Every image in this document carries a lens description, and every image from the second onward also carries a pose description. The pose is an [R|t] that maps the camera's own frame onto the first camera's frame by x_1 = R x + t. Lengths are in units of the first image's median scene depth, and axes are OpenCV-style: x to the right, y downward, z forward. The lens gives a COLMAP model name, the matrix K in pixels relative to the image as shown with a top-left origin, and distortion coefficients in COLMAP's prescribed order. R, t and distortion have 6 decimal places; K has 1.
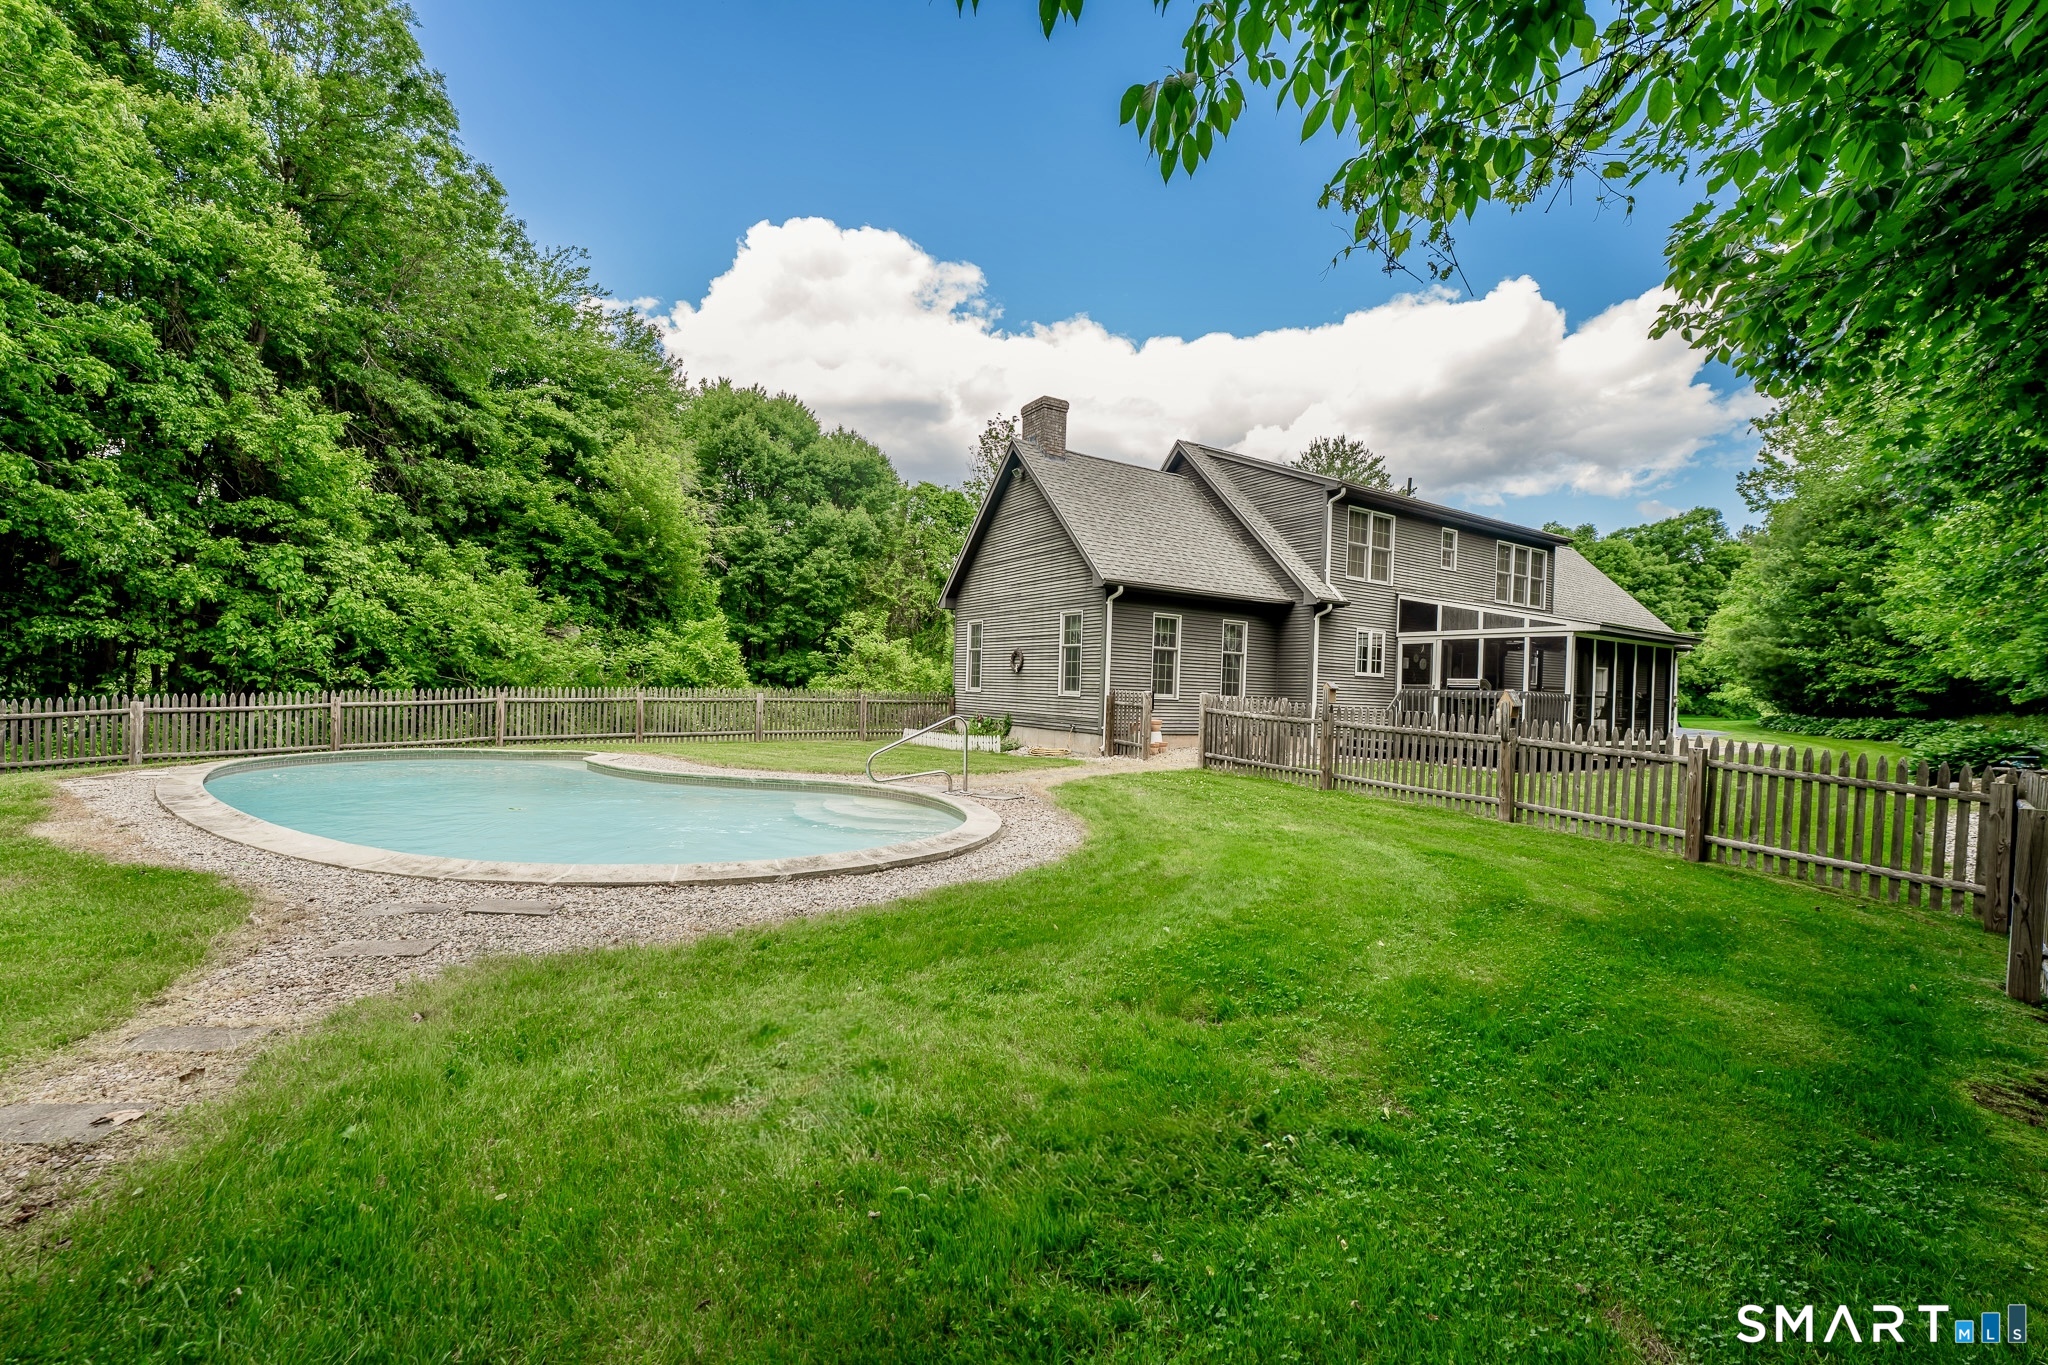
lens RADIAL K [[835.6, 0, 1017.9], [0, 835.6, 677.3], [0, 0, 1]] dist [0.007324, -0.000044]
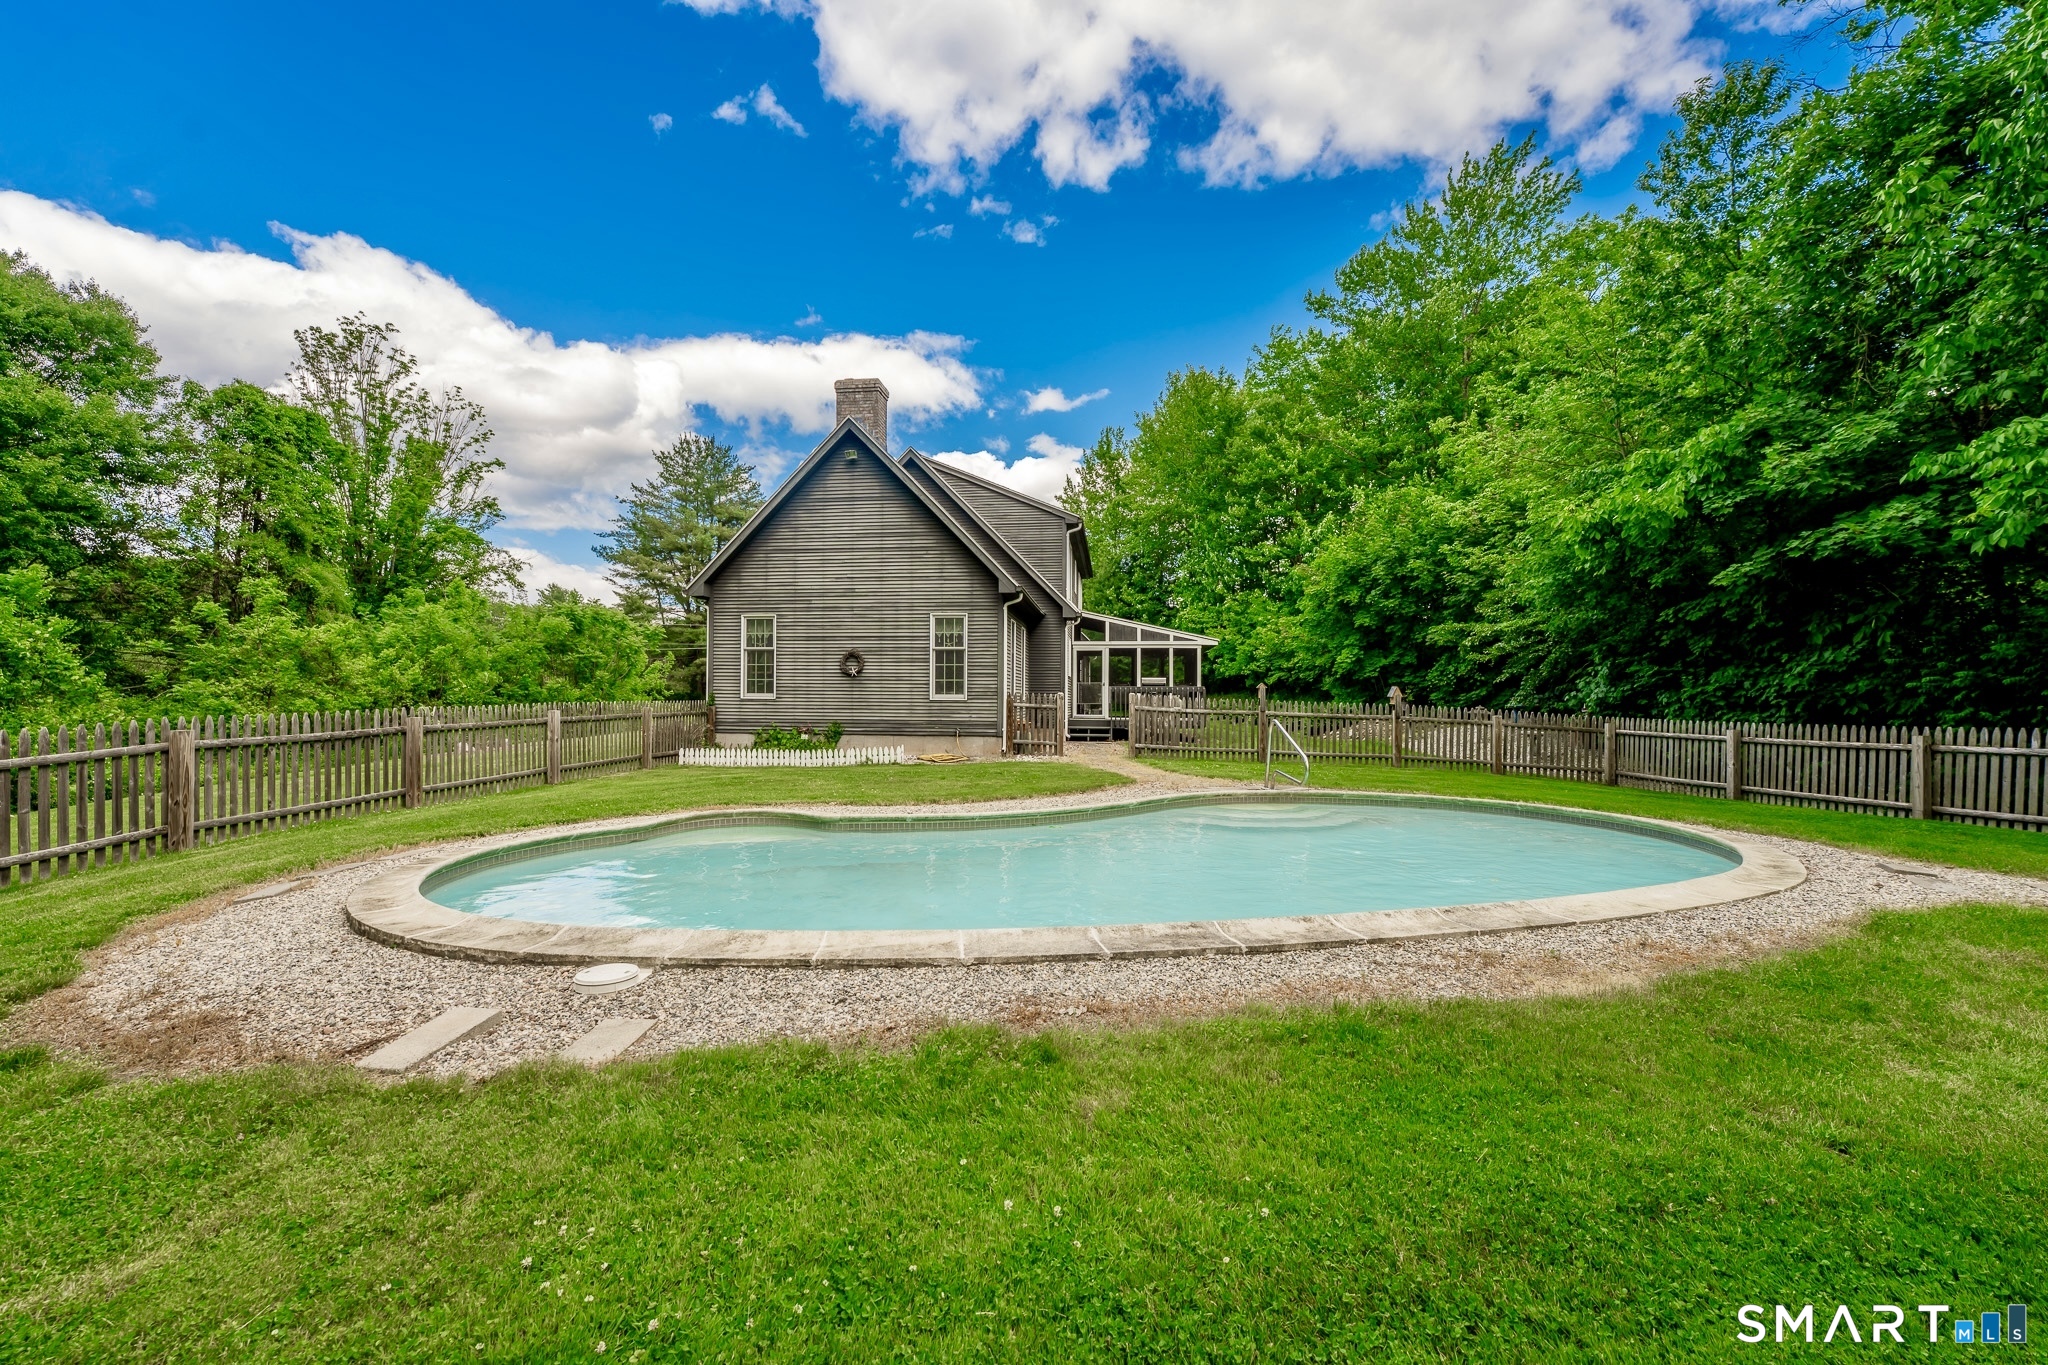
lens RADIAL K [[835.6, 0, 1023.4], [0, 835.6, 684.1], [0, 0, 1]] dist [0.007324, -0.000044]
pose [[0.582420, -0.019508, 0.812654, -0.676331], [0.004276, 0.999772, 0.020935, -0.015807], [-0.812877, -0.008719, 0.582371, 0.352839]]
